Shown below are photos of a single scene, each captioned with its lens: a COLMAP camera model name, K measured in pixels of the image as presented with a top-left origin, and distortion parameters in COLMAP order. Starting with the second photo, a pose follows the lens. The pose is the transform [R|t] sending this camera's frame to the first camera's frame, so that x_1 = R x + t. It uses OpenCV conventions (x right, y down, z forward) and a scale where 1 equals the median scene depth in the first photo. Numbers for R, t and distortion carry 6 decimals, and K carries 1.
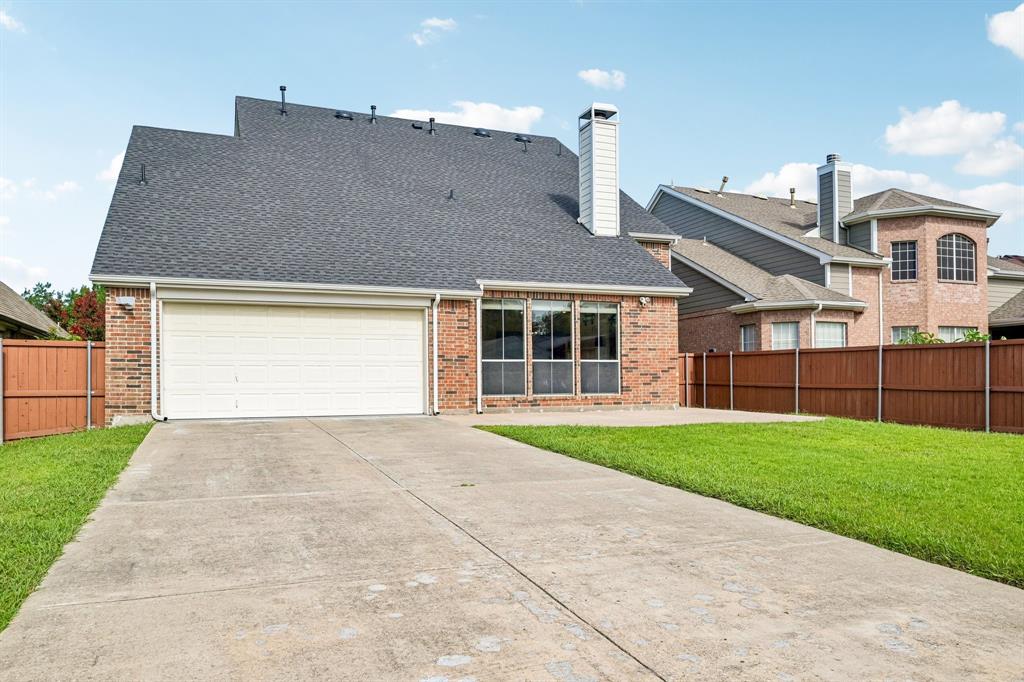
lens RADIAL K [[687.0, 0, 512.1], [0, 687.0, 384.6], [0, 0, 1]] dist [0.003445, 0.001392]
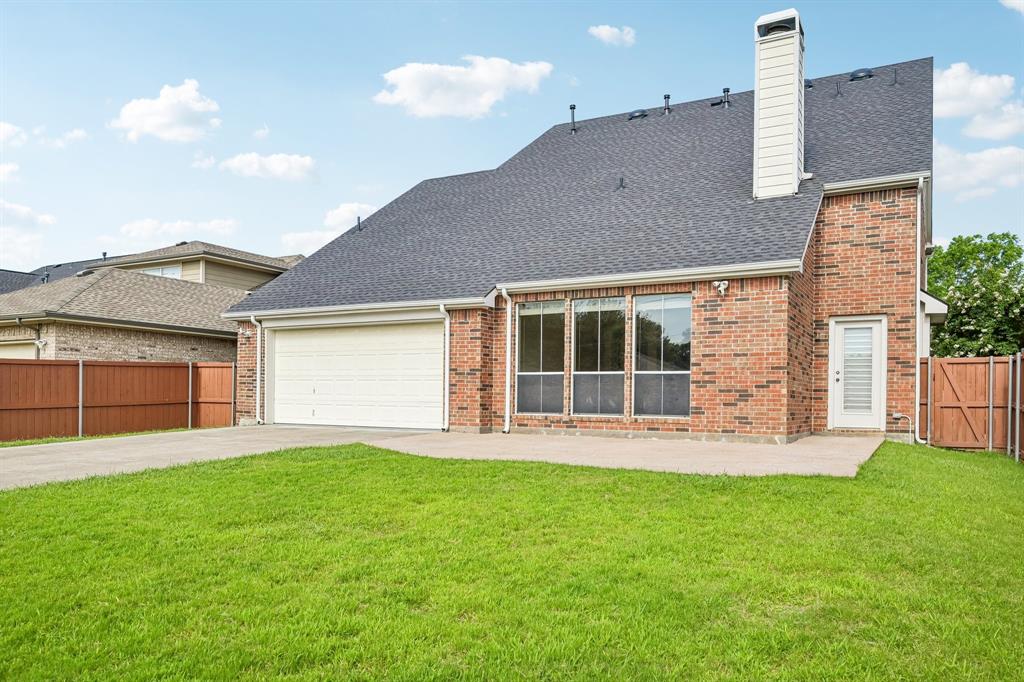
lens RADIAL K [[687.0, 0, 512.1], [0, 687.0, 384.6], [0, 0, 1]] dist [0.003445, 0.001392]
pose [[0.678292, 0.006052, -0.734767, 0.589818], [-0.011971, 0.999924, -0.002815, -0.017554], [0.734695, 0.010706, 0.678314, 0.383530]]
